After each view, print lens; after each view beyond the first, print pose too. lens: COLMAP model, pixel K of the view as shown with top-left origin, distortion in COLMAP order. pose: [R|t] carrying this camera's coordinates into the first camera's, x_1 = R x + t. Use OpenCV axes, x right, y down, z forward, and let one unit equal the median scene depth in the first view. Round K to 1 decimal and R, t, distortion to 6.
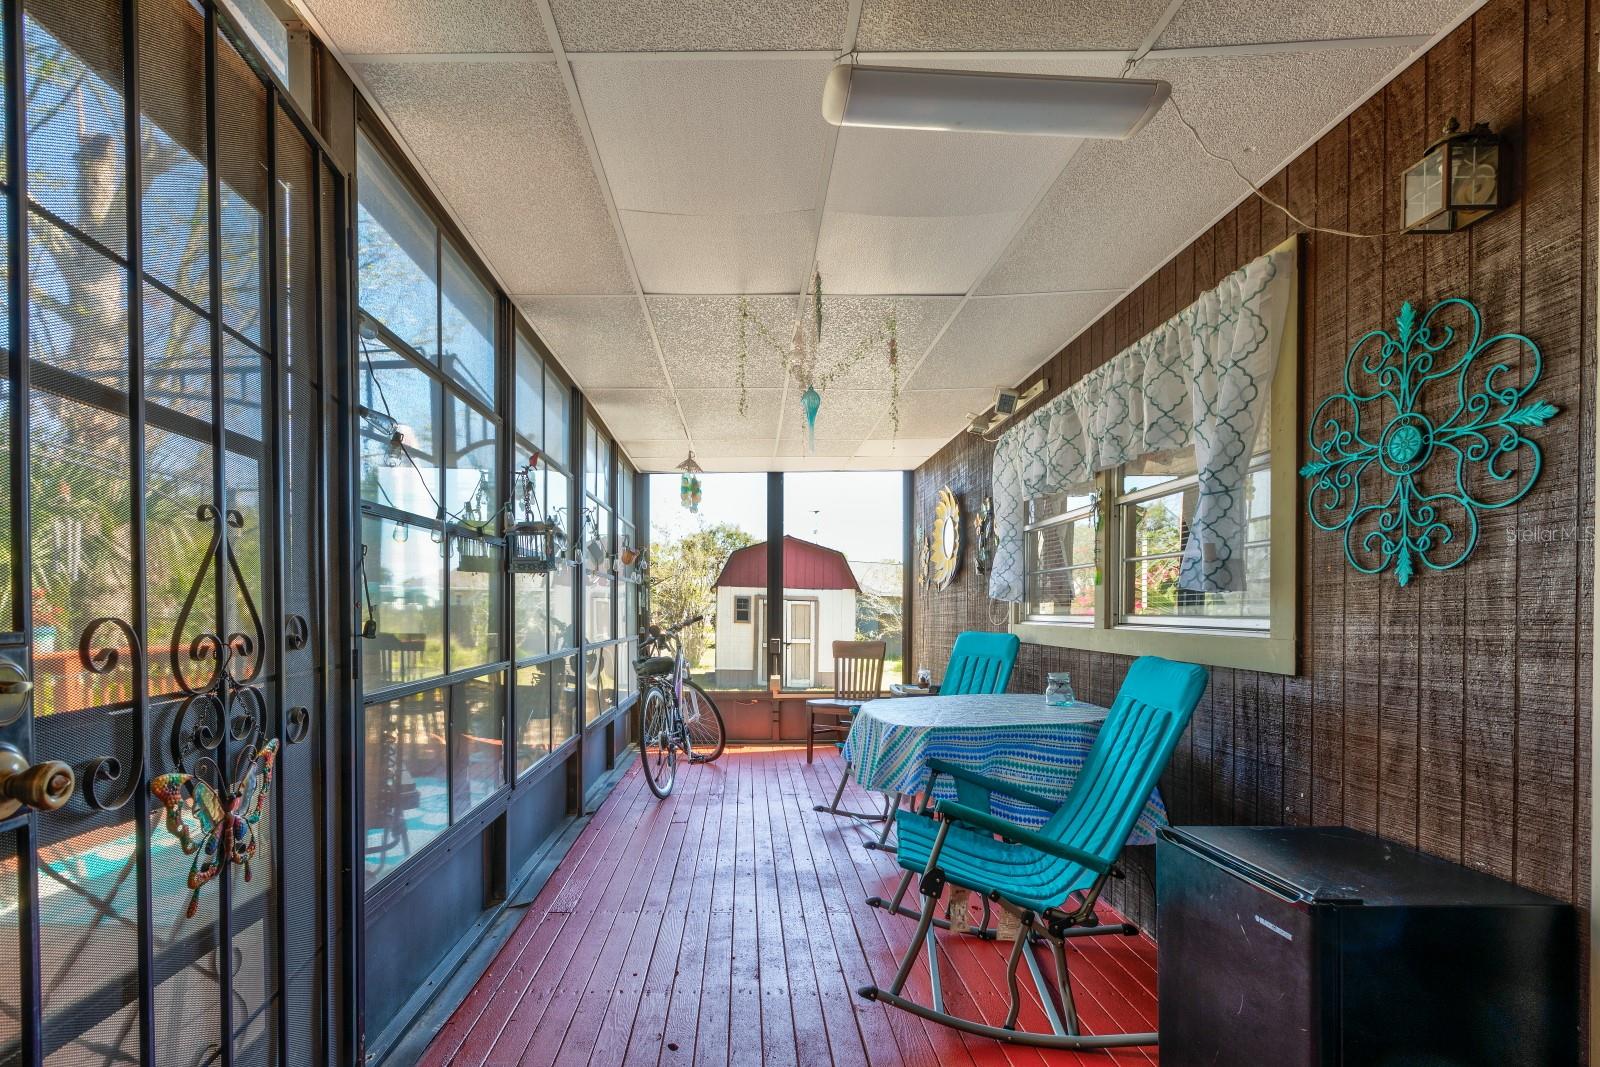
lens RADIAL K [[751.2, 0, 801.3], [0, 751.2, 539.8], [0, 0, 1]] dist [0.000508, -0.000353]
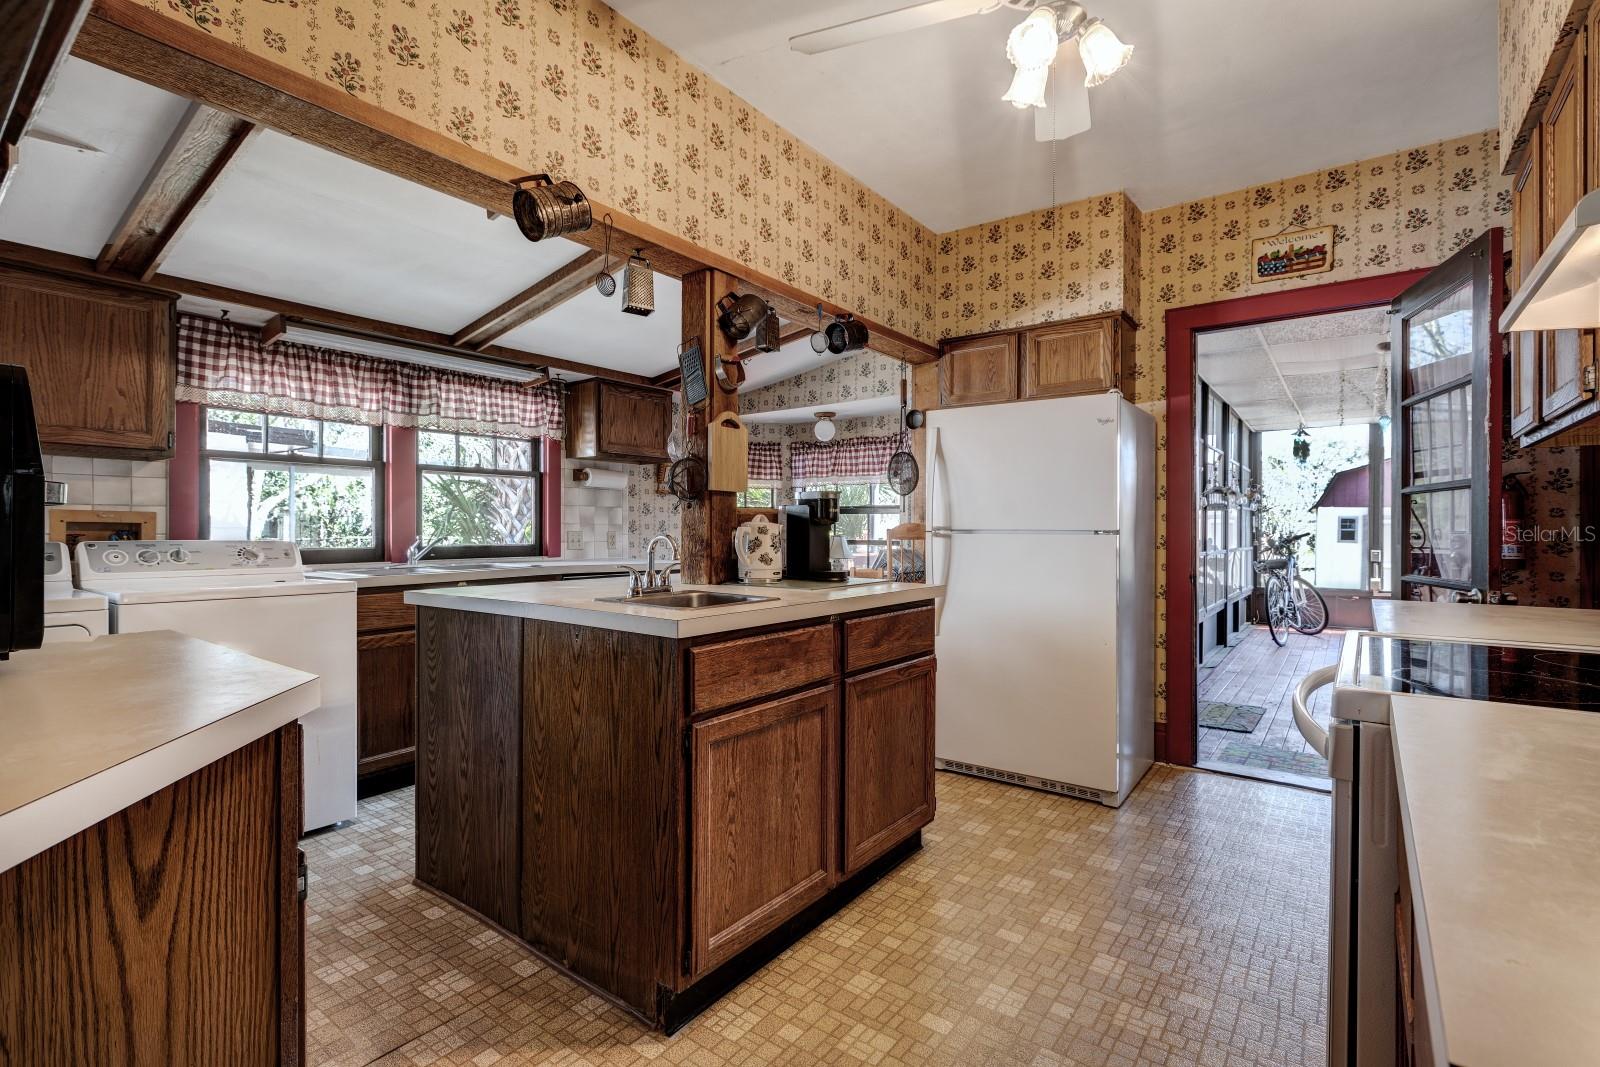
lens RADIAL K [[739.5, 0, 765.0], [0, 739.5, 532.7], [0, 0, 1]] dist [-0.000999, -0.000002]
pose [[0.731977, 0.013583, -0.681193, 0.063800], [0.054267, 0.995463, 0.078161, -0.061787], [0.679164, -0.094178, 0.727919, -0.680705]]
